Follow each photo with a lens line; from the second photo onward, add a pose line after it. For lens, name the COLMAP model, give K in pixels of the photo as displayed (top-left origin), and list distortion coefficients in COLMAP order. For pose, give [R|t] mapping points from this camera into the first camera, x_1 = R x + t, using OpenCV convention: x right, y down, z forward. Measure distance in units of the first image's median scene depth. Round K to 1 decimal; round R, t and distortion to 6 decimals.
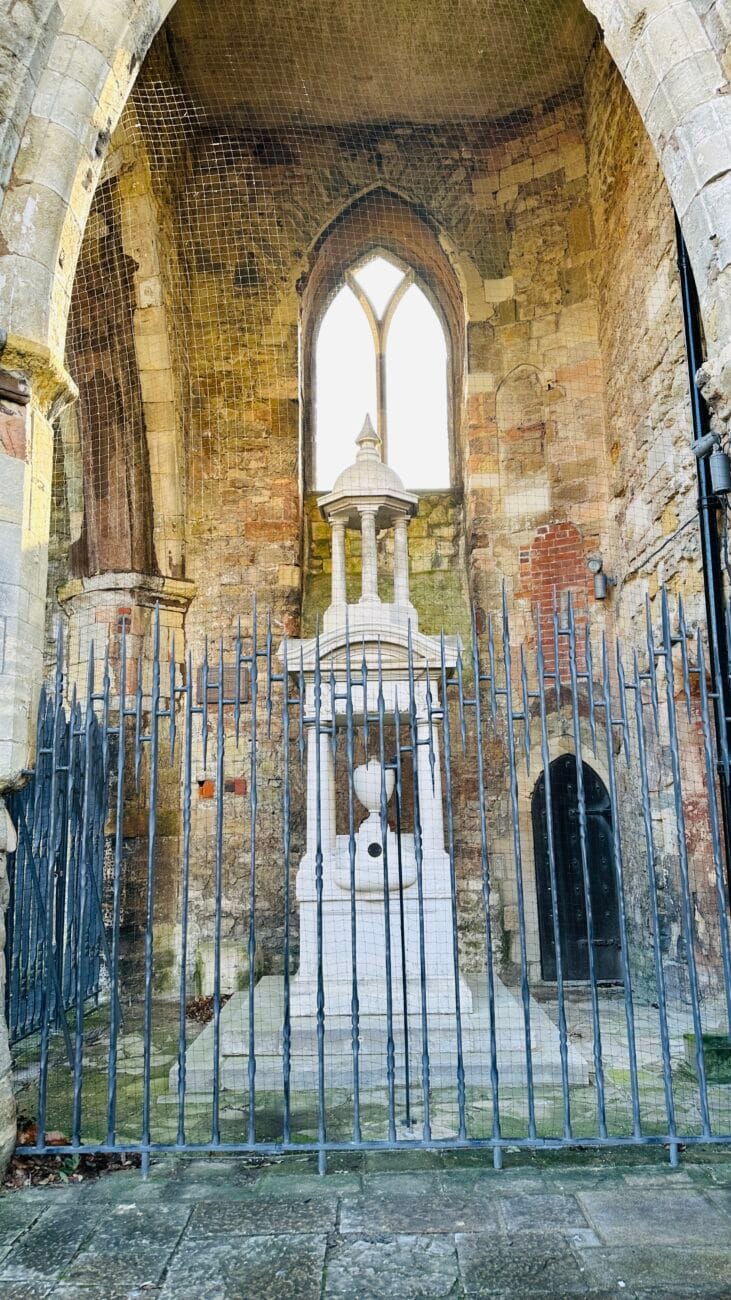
lens RADIAL K [[897.7, 0, 362.5], [0, 897.7, 653.4], [0, 0, 1]] dist [0.163400, -0.331689]
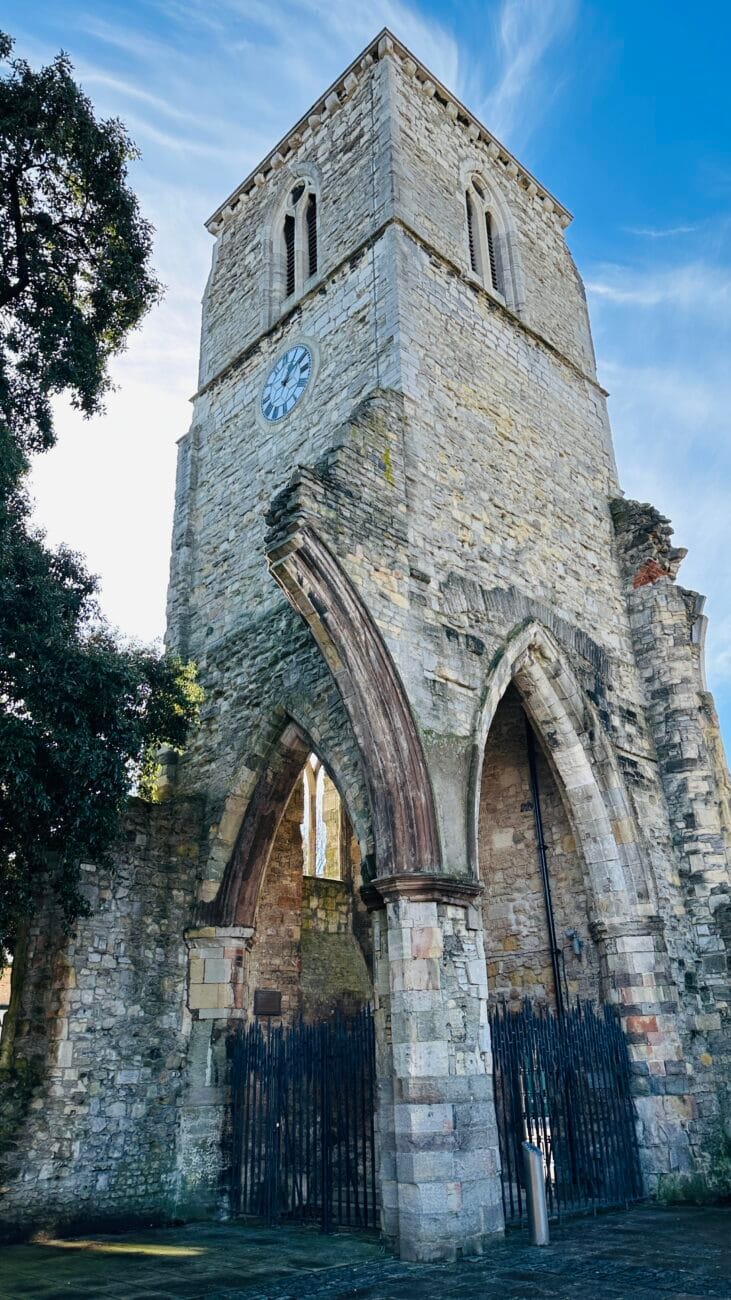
lens RADIAL K [[897.7, 0, 362.5], [0, 897.7, 653.4], [0, 0, 1]] dist [0.163400, -0.331689]
pose [[0.726501, 0.288701, 0.623577, -1.190808], [-0.102268, 0.942782, -0.317337, -0.051627], [-0.679513, 0.166774, 0.714457, -0.374179]]
